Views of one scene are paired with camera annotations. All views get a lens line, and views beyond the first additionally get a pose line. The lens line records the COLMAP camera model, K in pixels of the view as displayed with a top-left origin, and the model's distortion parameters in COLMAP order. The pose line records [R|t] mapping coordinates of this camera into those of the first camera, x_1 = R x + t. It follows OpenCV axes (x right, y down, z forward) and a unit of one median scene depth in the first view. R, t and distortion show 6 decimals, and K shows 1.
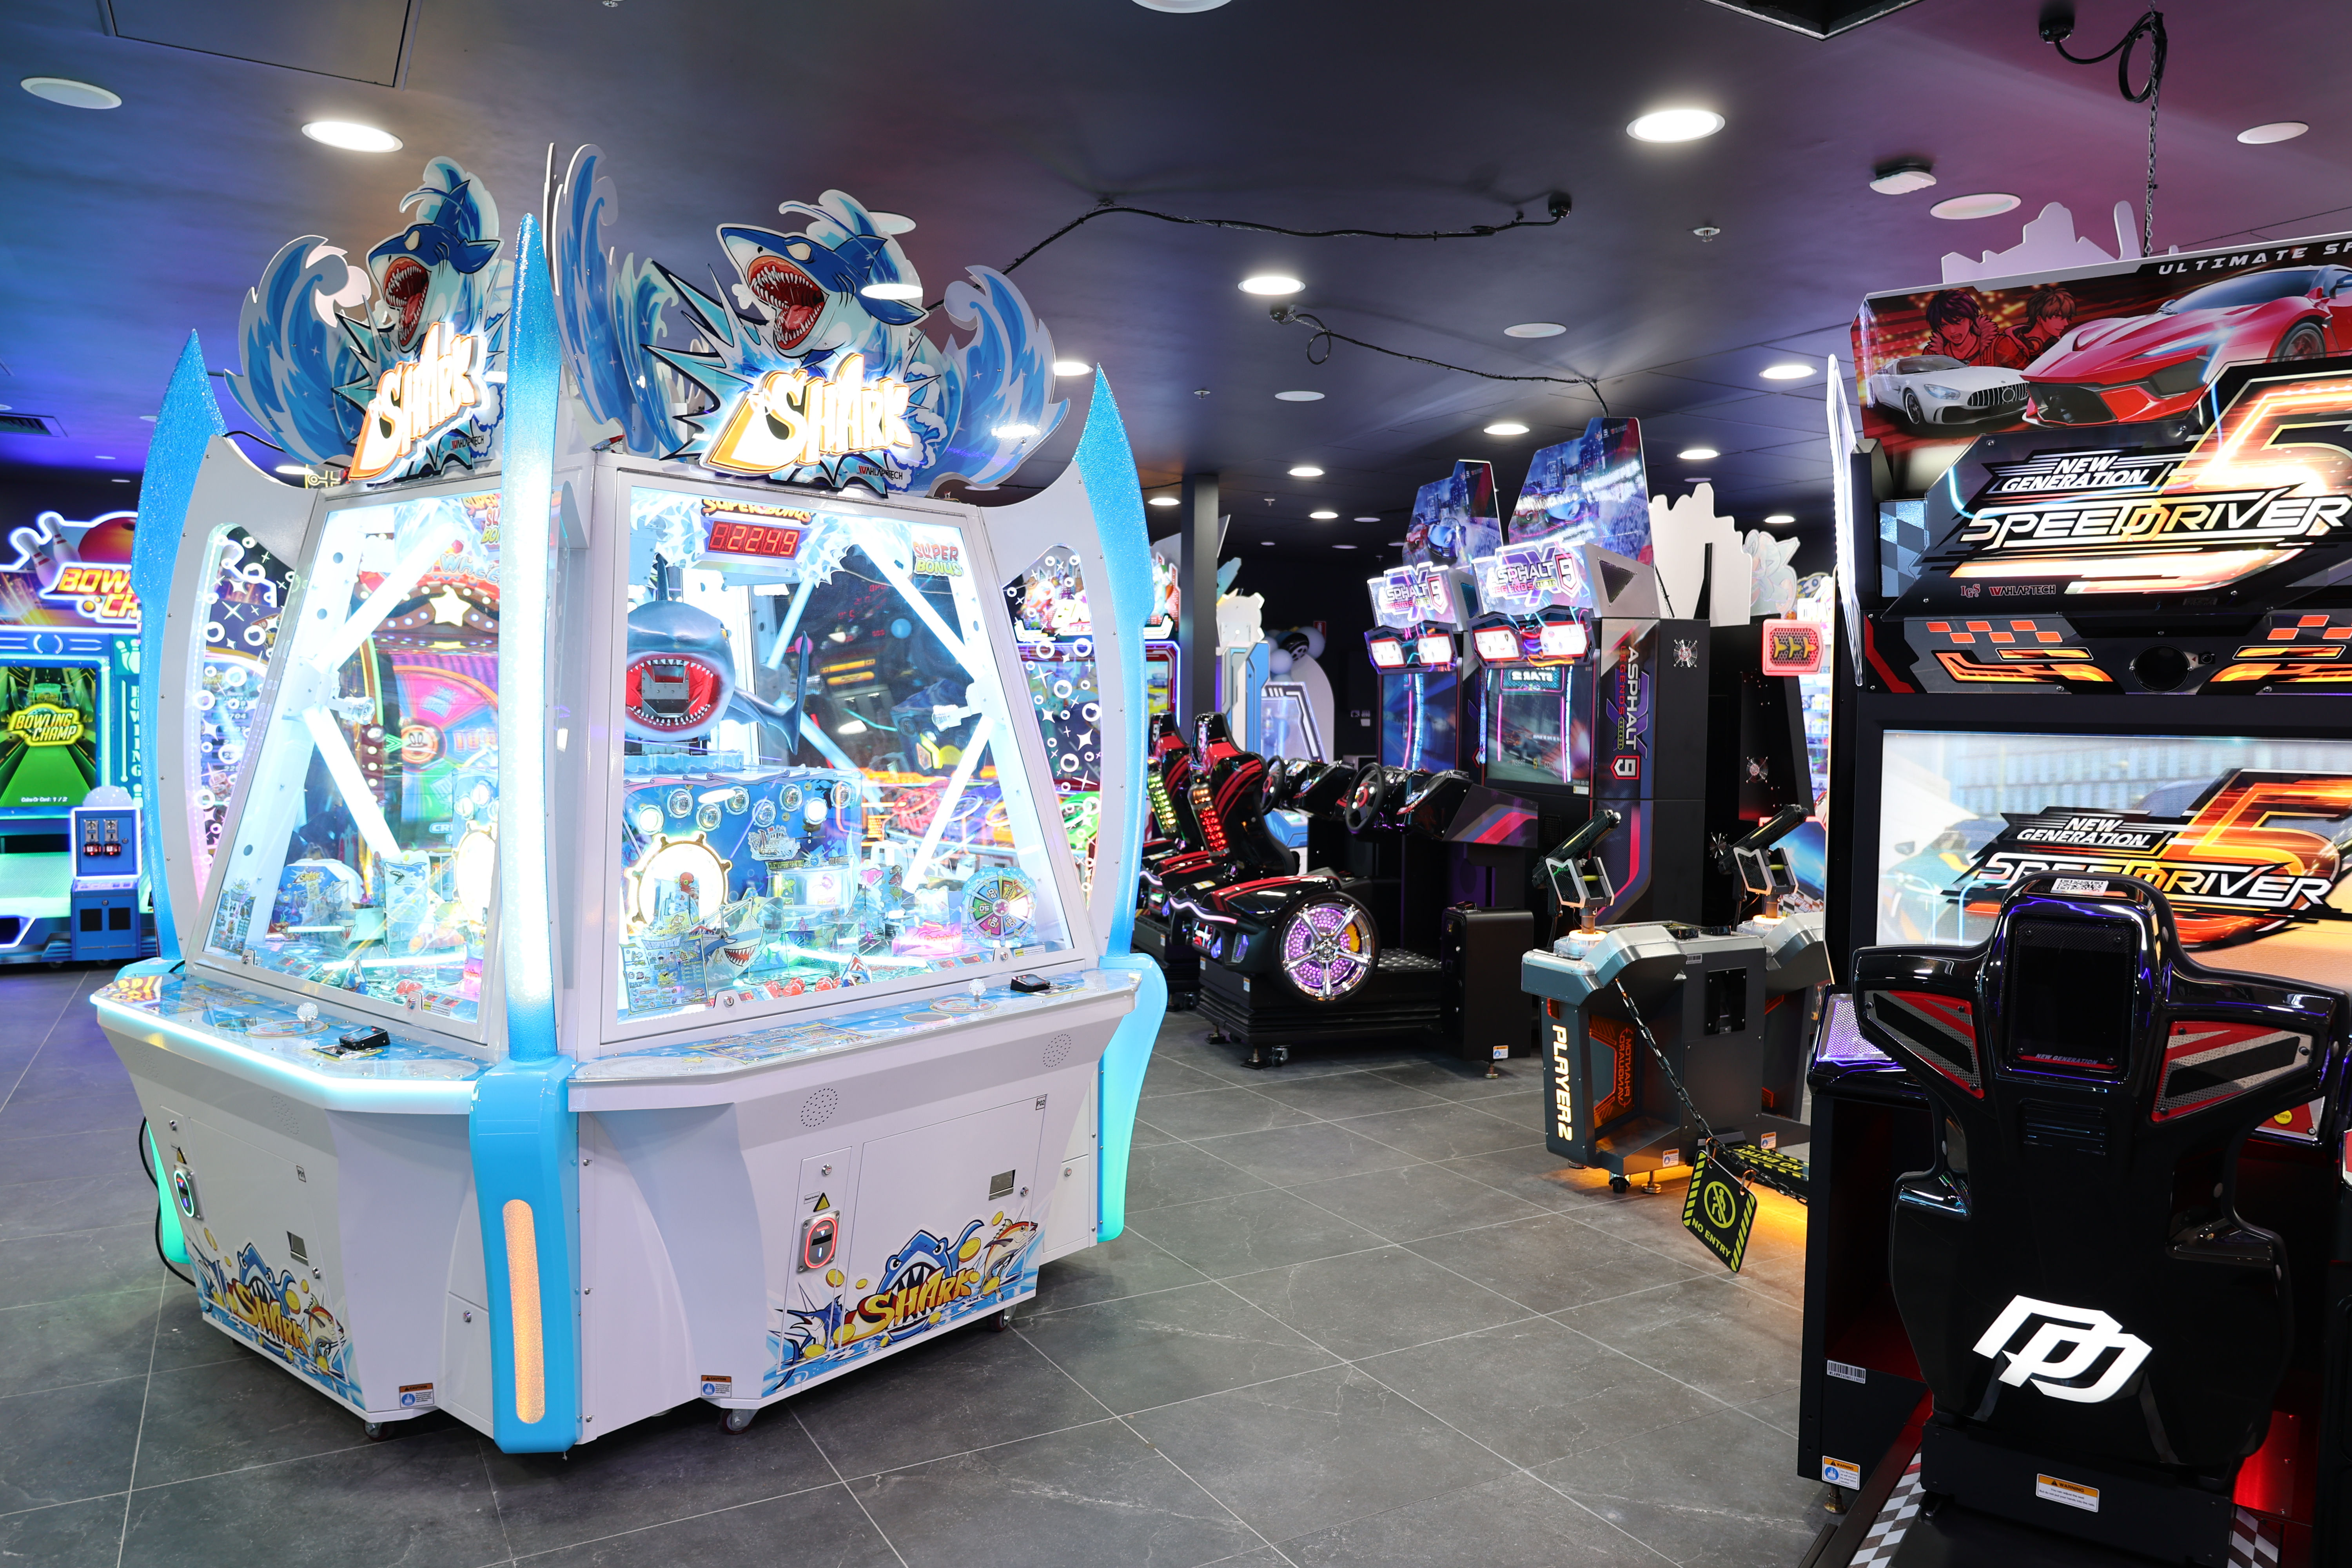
lens RADIAL K [[1607.1, 0, 1186.0], [0, 1607.1, 794.9], [0, 0, 1]] dist [0.002819, 0.001571]
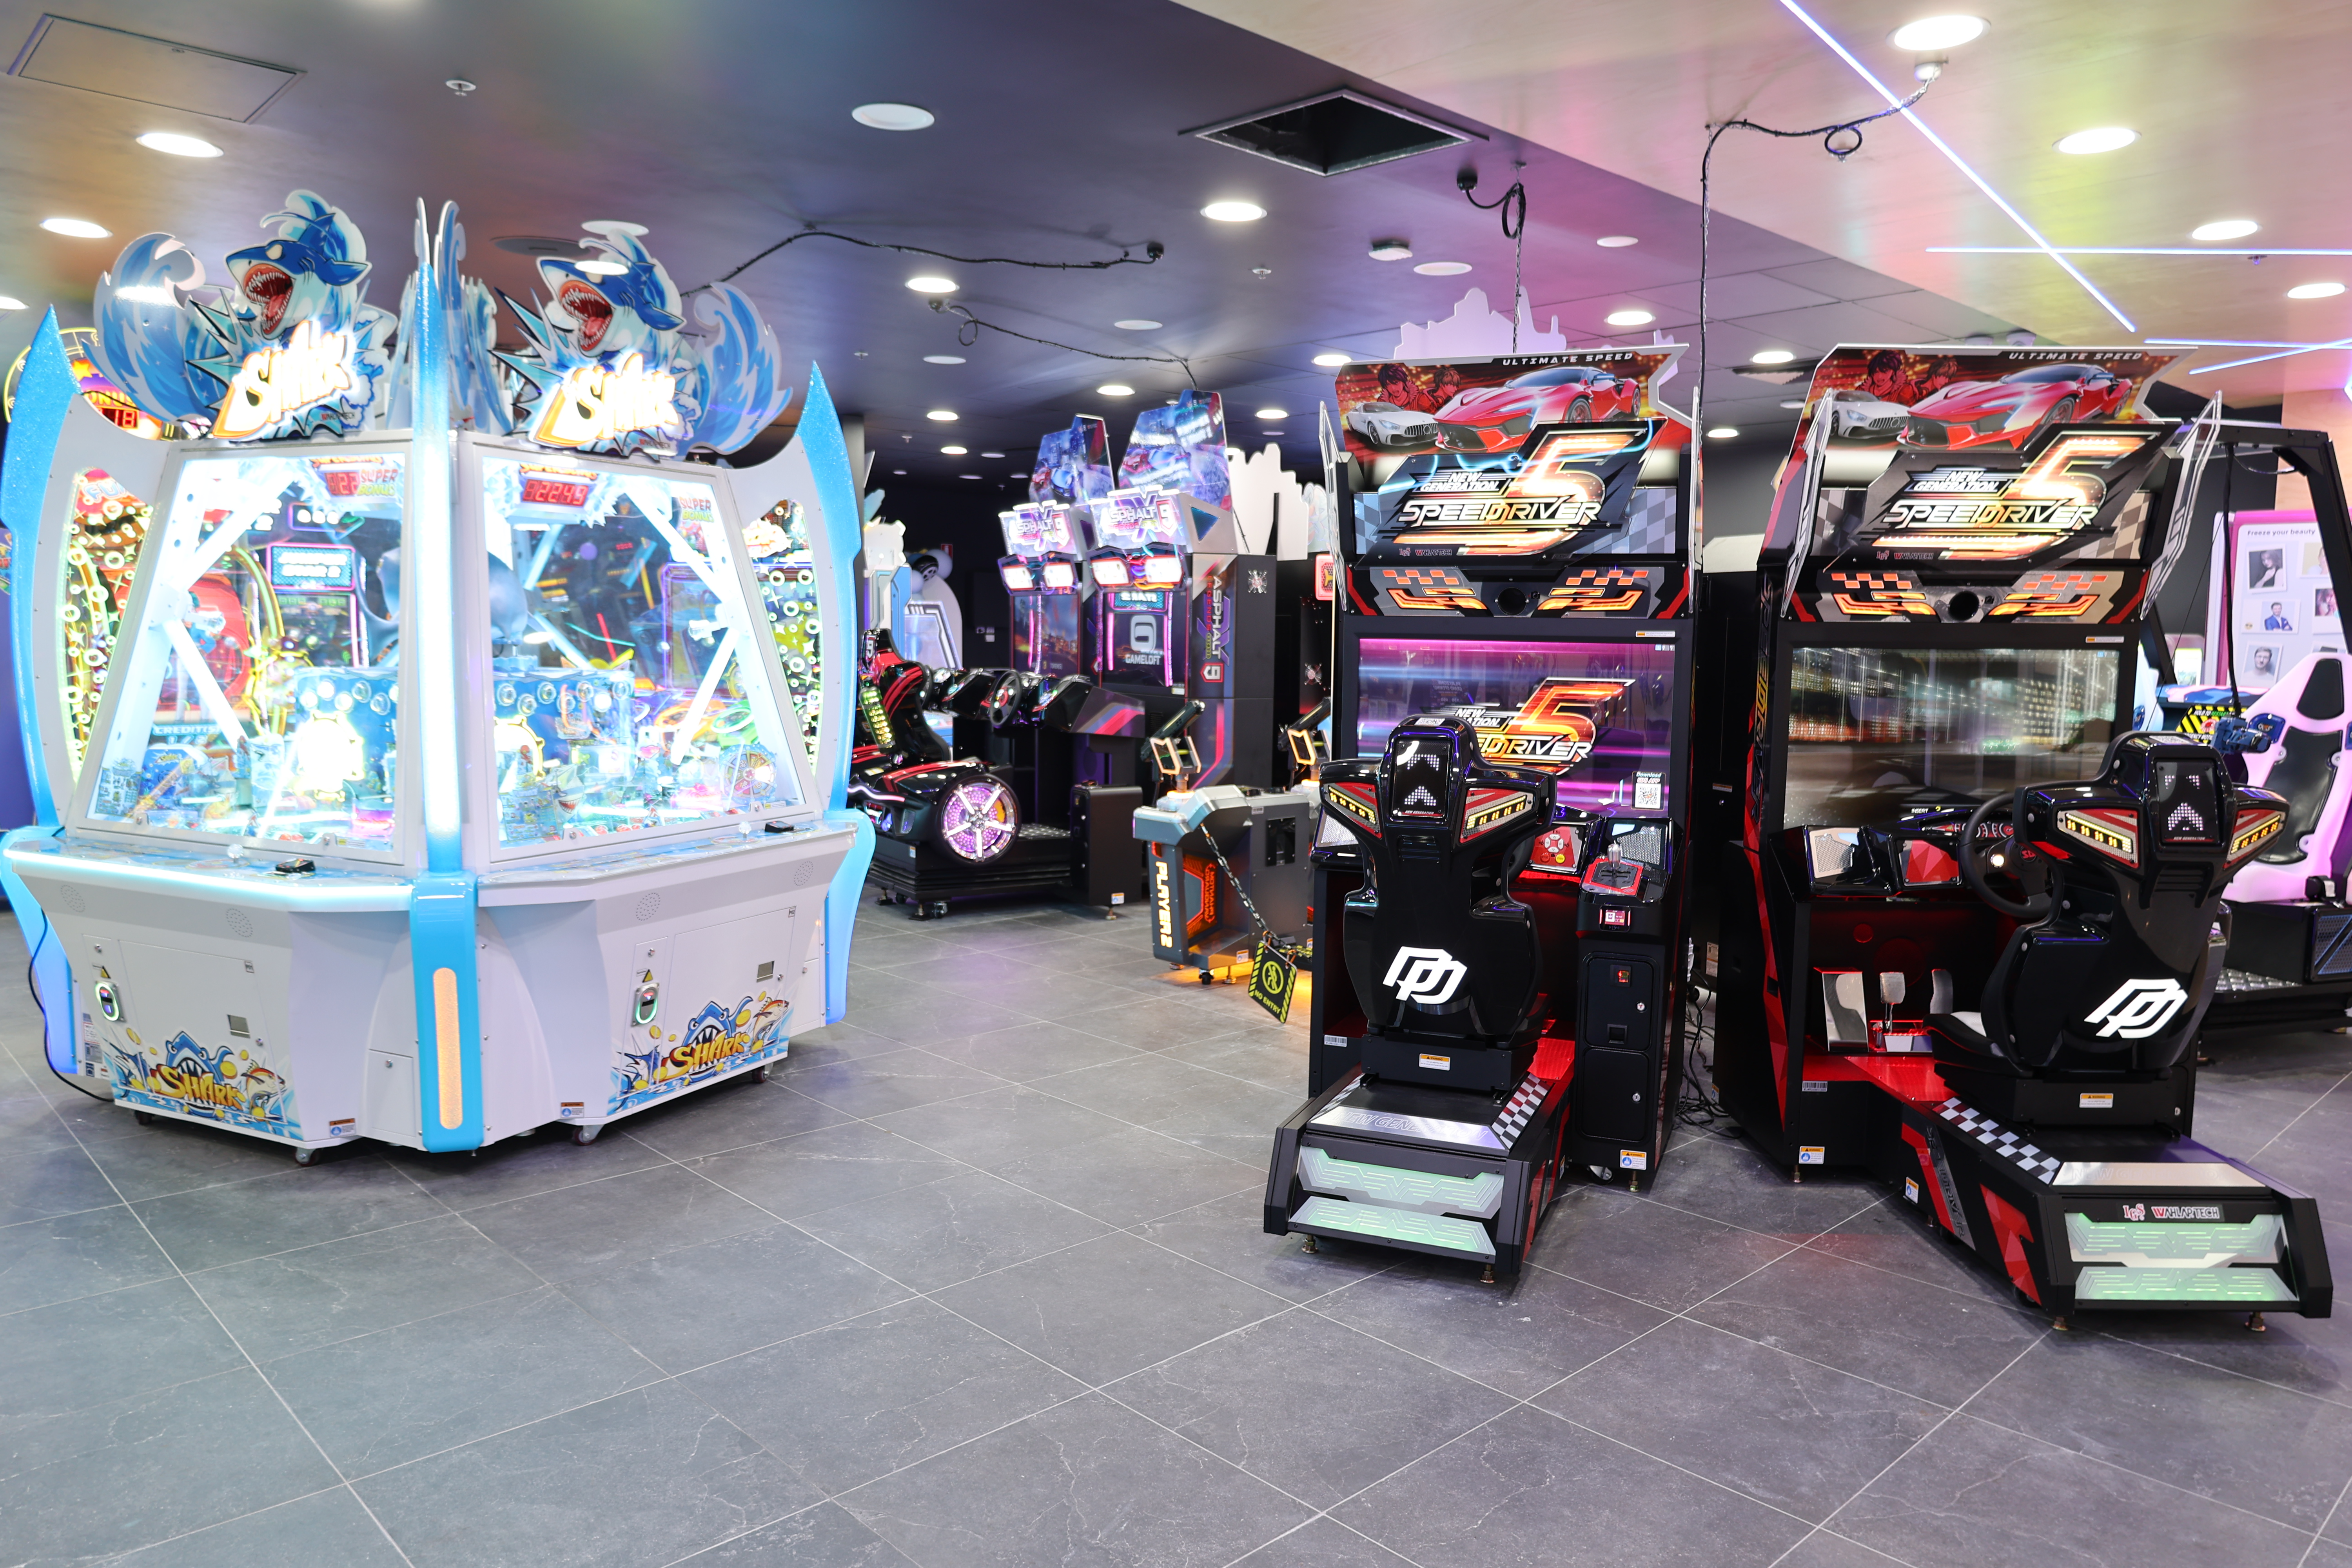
lens RADIAL K [[1611.9, 0, 1176.0], [0, 1611.9, 784.0], [0, 0, 1]] dist [0.011850, 0.002187]
pose [[0.972601, -0.019637, 0.231652, -0.086344], [0.009425, 0.998938, 0.045109, 0.023102], [-0.232291, -0.041689, 0.971752, -0.399519]]
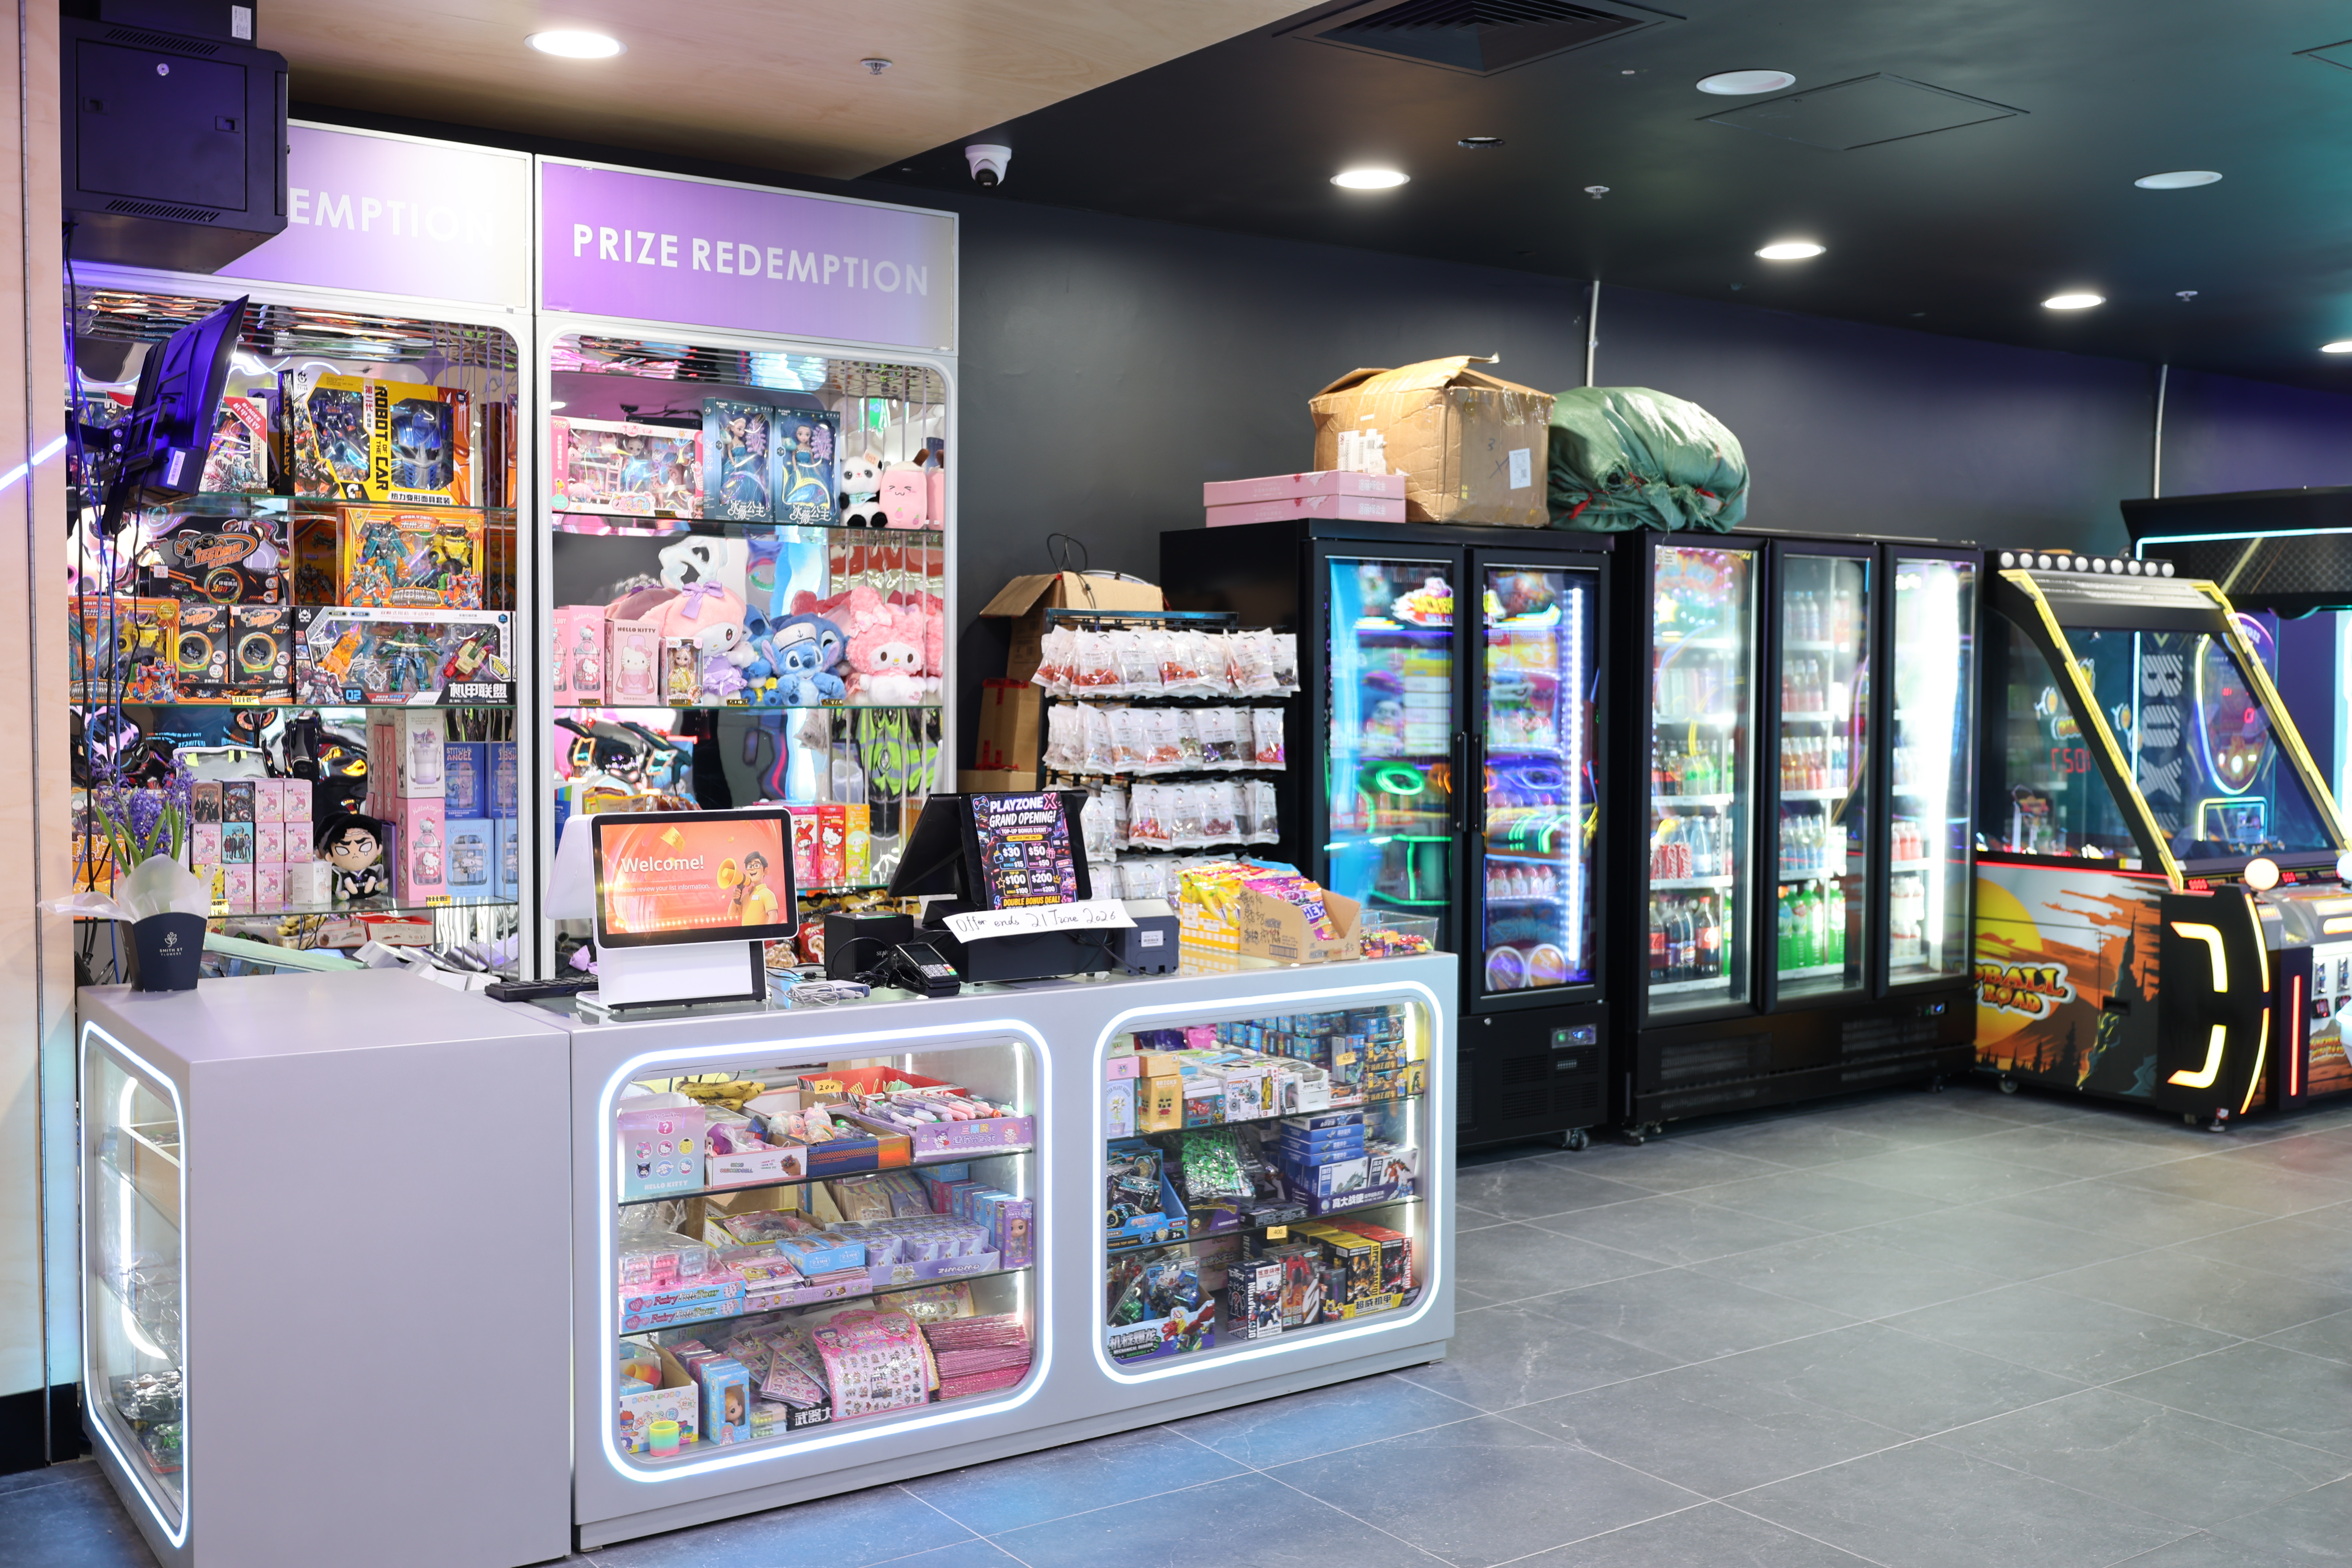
lens RADIAL K [[2299.1, 0, 1176.0], [0, 2299.1, 784.0], [0, 0, 1]] dist [-0.001378, -0.006597]
pose [[0.080068, 0.031051, -0.996306, 0.777473], [-0.058328, 0.997948, 0.026414, 0.013577], [0.995081, 0.055997, 0.081715, 0.025105]]
